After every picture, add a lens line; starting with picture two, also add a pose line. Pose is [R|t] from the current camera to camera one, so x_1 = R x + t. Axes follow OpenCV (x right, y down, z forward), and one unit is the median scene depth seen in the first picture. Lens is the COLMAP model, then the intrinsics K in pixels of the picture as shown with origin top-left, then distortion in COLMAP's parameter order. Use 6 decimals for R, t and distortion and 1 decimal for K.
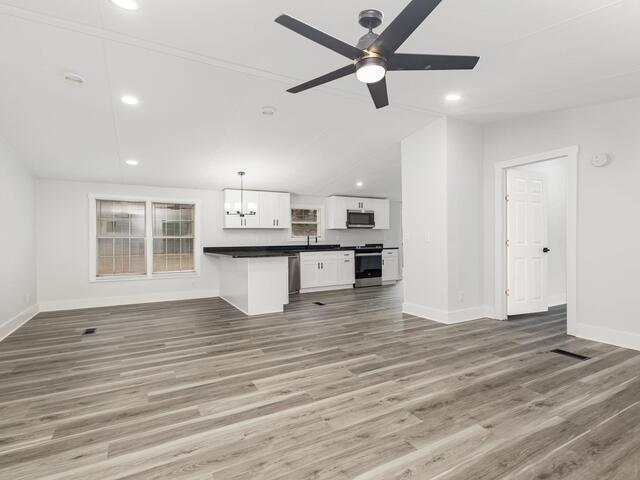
lens RADIAL K [[337.0, 0, 321.6], [0, 337.0, 235.1], [0, 0, 1]] dist [0.003261, -0.001351]
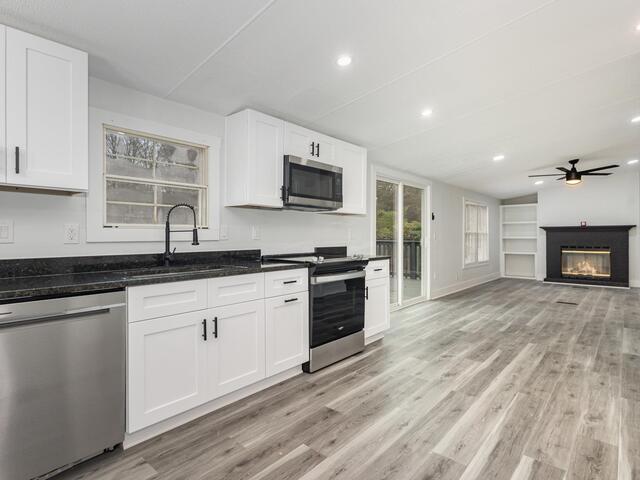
lens RADIAL K [[354.6, 0, 318.6], [0, 354.6, 228.5], [0, 0, 1]] dist [0.016102, 0.000395]
pose [[0.941640, 0.019336, 0.336065, -0.018125], [-0.016532, 0.999801, -0.011204, 0.008035], [-0.336214, 0.004995, 0.941772, 0.626307]]
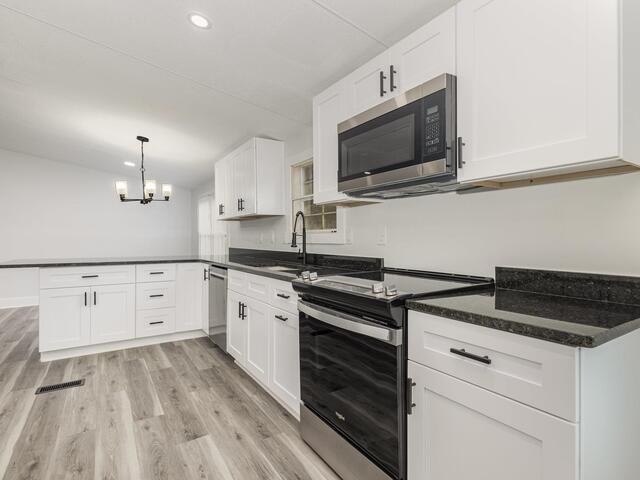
lens RADIAL K [[337.0, 0, 321.6], [0, 337.0, 235.1], [0, 0, 1]] dist [0.003261, -0.001351]
pose [[0.064777, 0.002486, -0.997897, 0.335624], [0.010418, 0.999941, 0.003167, 0.007916], [0.997845, -0.010601, 0.064747, 0.969161]]
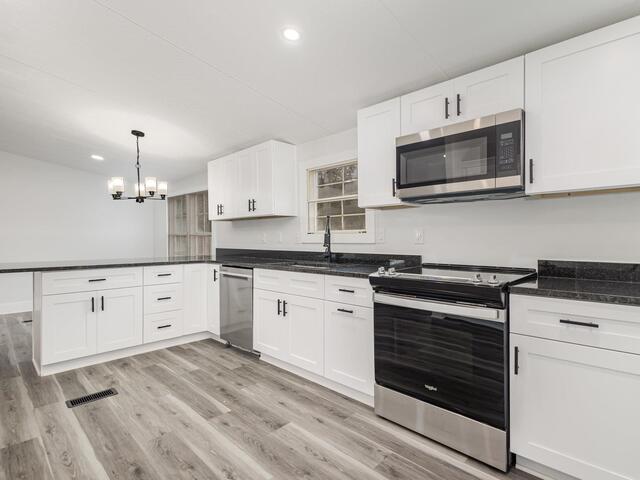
lens RADIAL K [[337.0, 0, 321.6], [0, 337.0, 235.1], [0, 0, 1]] dist [0.003261, -0.001351]
pose [[0.275954, 0.002733, -0.961167, 0.343741], [0.010571, 0.999927, 0.005879, 0.006319], [0.961113, -0.011782, 0.275905, 0.855060]]
